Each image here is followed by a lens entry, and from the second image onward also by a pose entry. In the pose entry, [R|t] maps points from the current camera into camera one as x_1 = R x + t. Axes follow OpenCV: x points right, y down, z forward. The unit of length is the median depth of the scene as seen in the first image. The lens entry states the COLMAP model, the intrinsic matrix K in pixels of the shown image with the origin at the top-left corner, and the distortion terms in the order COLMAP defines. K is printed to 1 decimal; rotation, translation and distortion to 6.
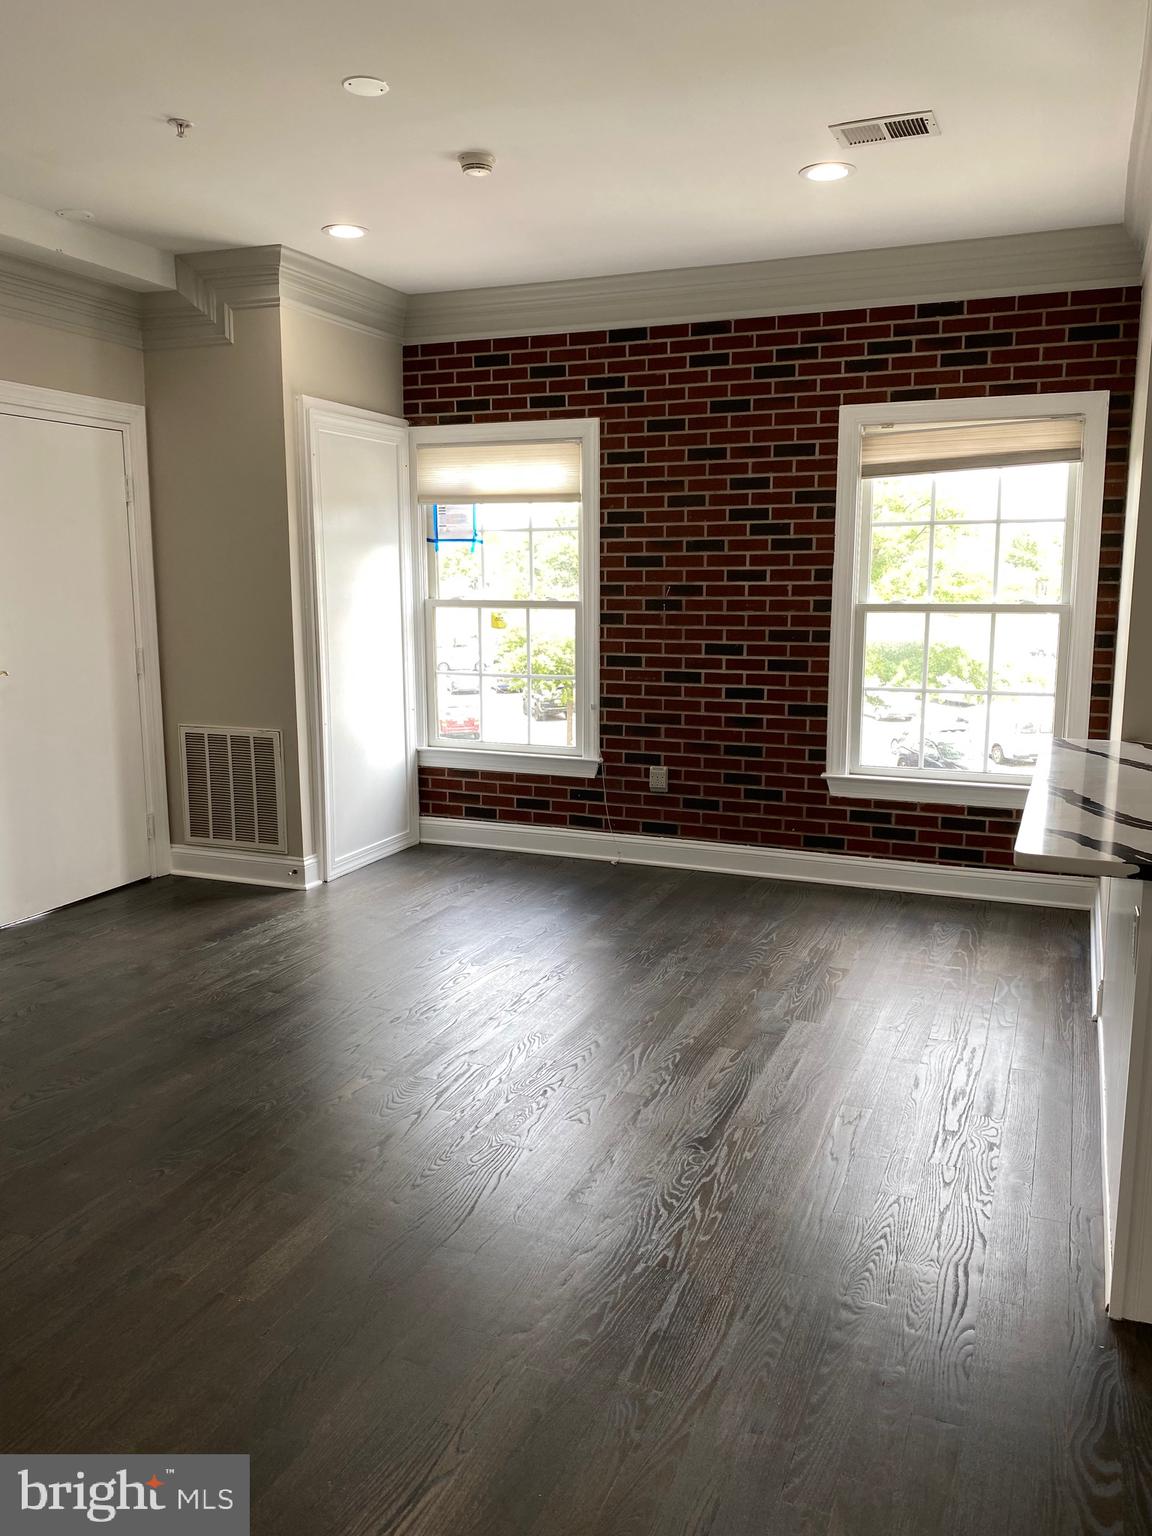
lens RADIAL K [[1167.7, 0, 576.0], [0, 1167.7, 768.0], [0, 0, 1]] dist [0.000119, 0.002473]
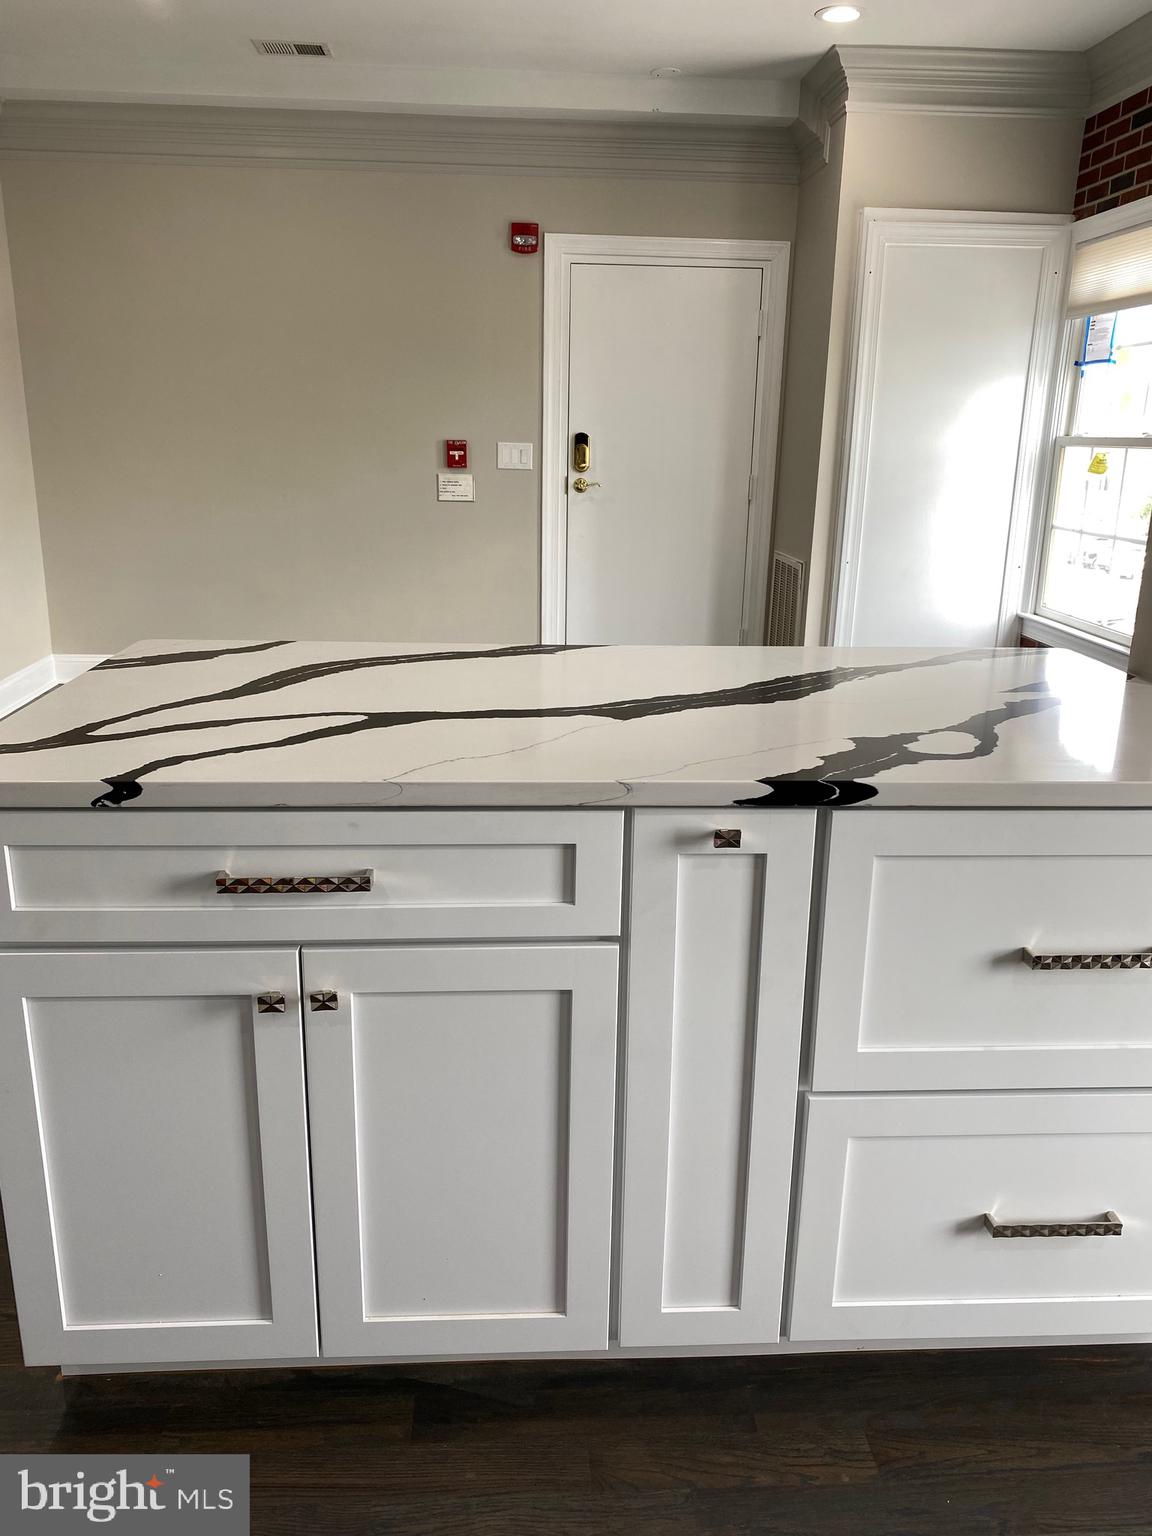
lens RADIAL K [[1167.7, 0, 576.0], [0, 1167.7, 768.0], [0, 0, 1]] dist [0.000119, 0.002473]
pose [[0.442428, 0.250043, -0.861241, 0.512008], [-0.166355, 0.966560, 0.195162, -0.021862], [0.881240, 0.056927, 0.469229, 0.326659]]
